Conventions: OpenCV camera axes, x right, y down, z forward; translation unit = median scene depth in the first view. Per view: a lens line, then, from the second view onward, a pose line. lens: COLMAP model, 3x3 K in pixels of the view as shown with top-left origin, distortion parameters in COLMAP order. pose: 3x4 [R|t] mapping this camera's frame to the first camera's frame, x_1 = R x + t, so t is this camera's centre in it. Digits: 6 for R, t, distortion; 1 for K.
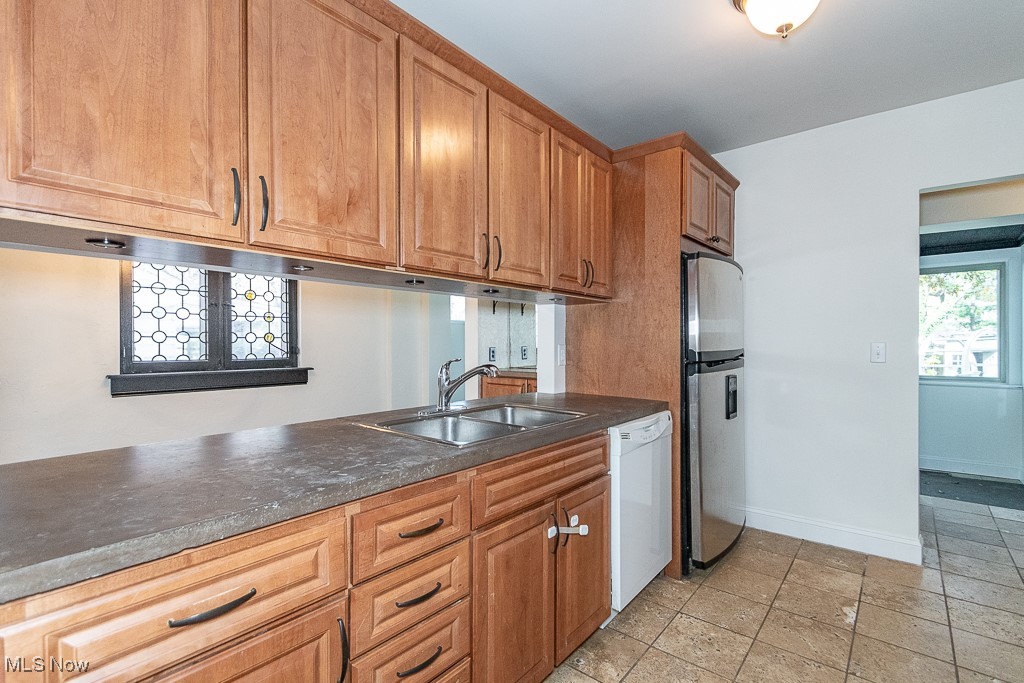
lens RADIAL K [[474.2, 0, 506.5], [0, 474.2, 344.6], [0, 0, 1]] dist [0.011318, -0.009878]
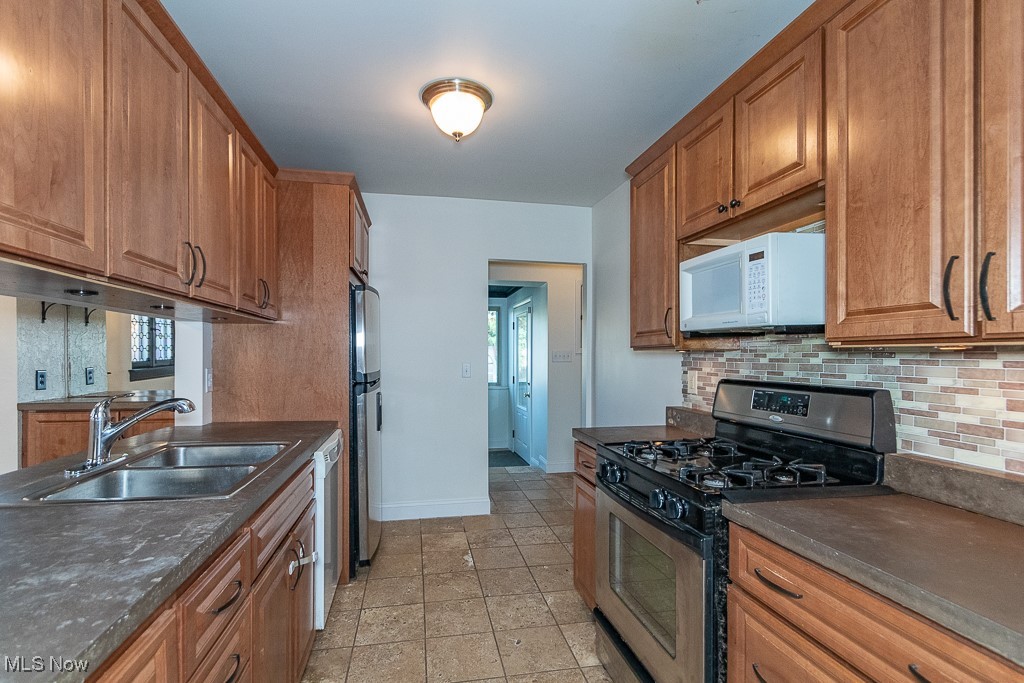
lens RADIAL K [[473.5, 0, 509.5], [0, 473.5, 356.8], [0, 0, 1]] dist [0.016501, -0.010627]
pose [[0.630467, 0.001338, 0.776215, -0.247728], [-0.000321, 0.999999, -0.001463, -0.022850], [-0.776216, 0.000673, 0.630467, 0.025632]]
